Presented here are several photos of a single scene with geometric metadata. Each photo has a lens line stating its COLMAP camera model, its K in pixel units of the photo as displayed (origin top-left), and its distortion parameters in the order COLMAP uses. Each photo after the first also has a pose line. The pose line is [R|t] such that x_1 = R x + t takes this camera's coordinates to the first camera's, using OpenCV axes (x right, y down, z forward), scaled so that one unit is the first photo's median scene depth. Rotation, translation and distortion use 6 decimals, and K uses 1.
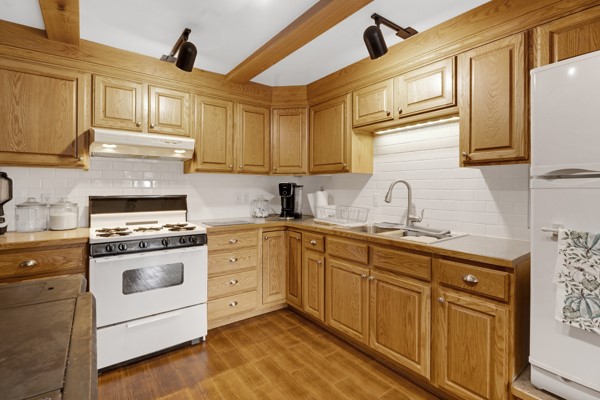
lens RADIAL K [[286.6, 0, 300.8], [0, 286.6, 189.0], [0, 0, 1]] dist [-0.001342, -0.000580]
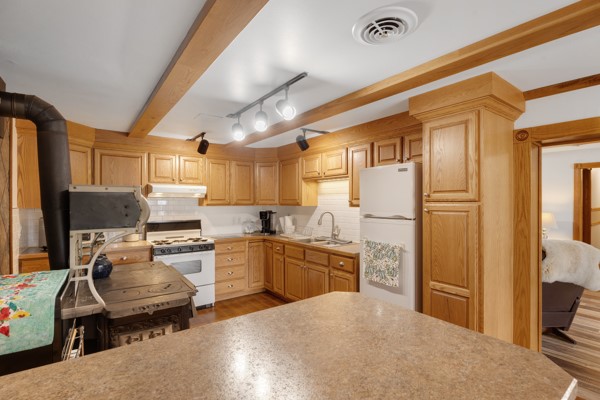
lens RADIAL K [[286.6, 0, 298.2], [0, 286.6, 204.7], [0, 0, 1]] dist [-0.001342, -0.000580]
pose [[0.999932, -0.004943, -0.010598, 0.185869], [0.005024, 0.999958, 0.007621, -0.083530], [0.010560, -0.007674, 0.999915, -0.680360]]
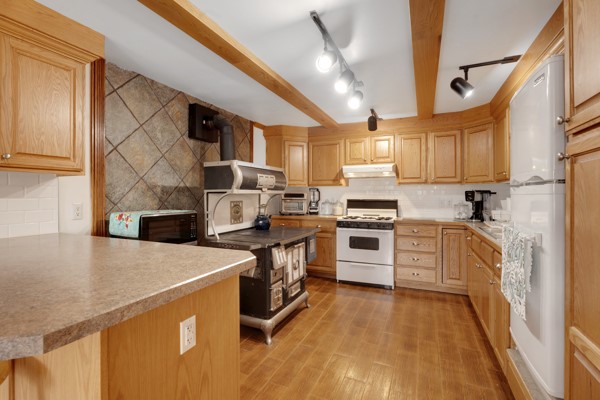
lens RADIAL K [[286.6, 0, 296.9], [0, 286.6, 194.7], [0, 0, 1]] dist [-0.001342, -0.000580]
pose [[0.484940, -0.004066, -0.874538, 0.795196], [-0.000477, 0.999988, -0.004914, 0.003107], [0.874547, 0.002800, 0.484932, -0.253547]]
